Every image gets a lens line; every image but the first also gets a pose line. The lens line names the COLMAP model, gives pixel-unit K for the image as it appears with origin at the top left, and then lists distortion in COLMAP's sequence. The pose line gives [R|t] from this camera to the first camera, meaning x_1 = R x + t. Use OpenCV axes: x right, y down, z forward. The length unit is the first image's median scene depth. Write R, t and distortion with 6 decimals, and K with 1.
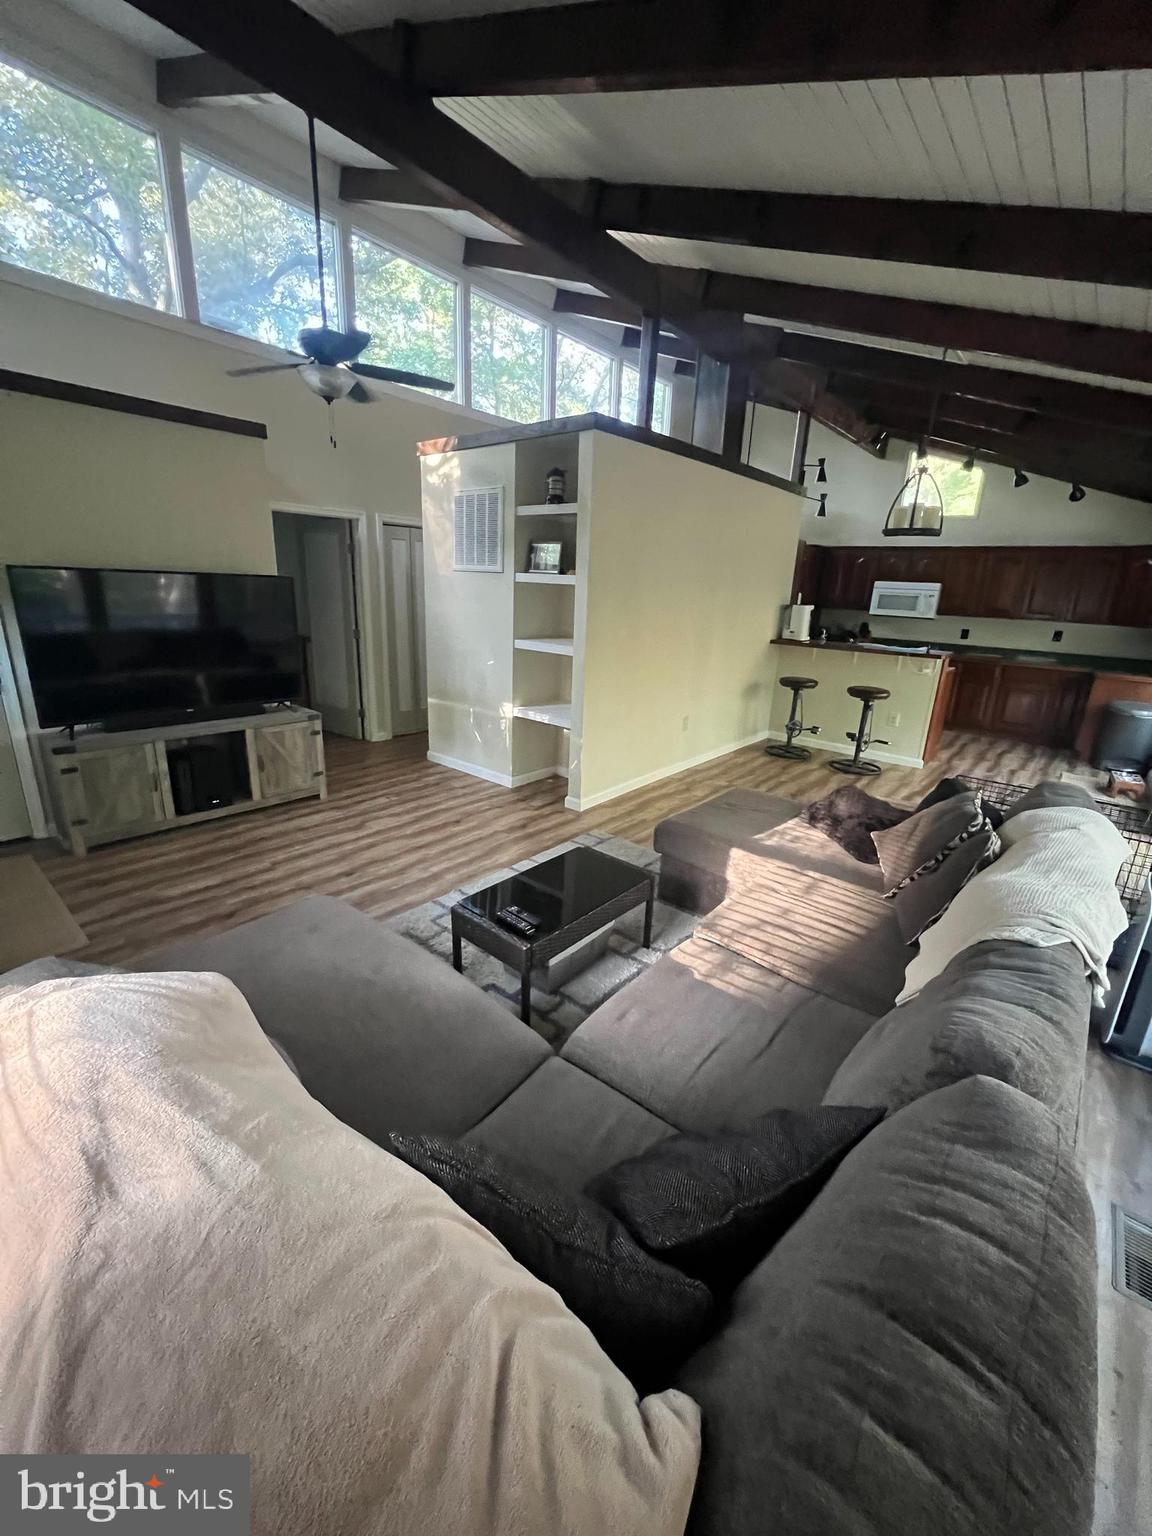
lens RADIAL K [[613.7, 0, 578.7], [0, 613.7, 766.9], [0, 0, 1]] dist [-0.001138, 0.000713]
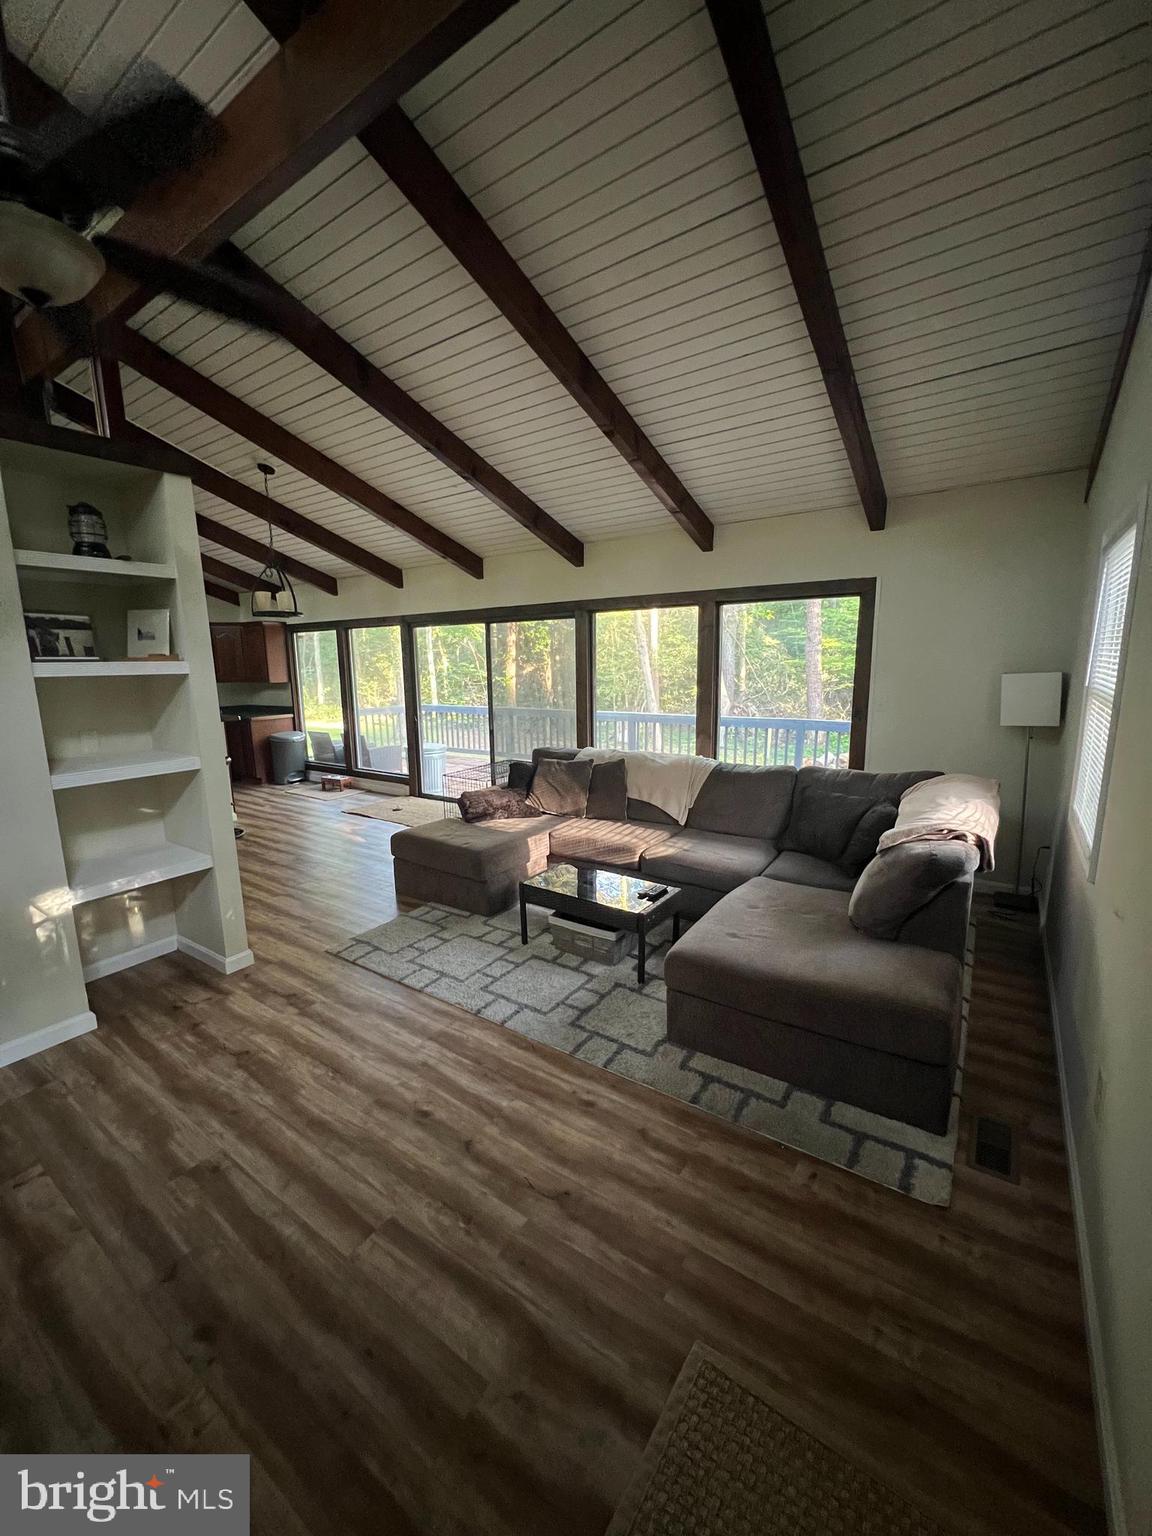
lens RADIAL K [[613.7, 0, 578.7], [0, 613.7, 766.9], [0, 0, 1]] dist [-0.001138, 0.000713]
pose [[-0.098461, -0.209850, 0.972763, -0.857421], [0.301973, 0.925121, 0.230137, -0.242450], [-0.948218, 0.316408, -0.027720, 0.674793]]
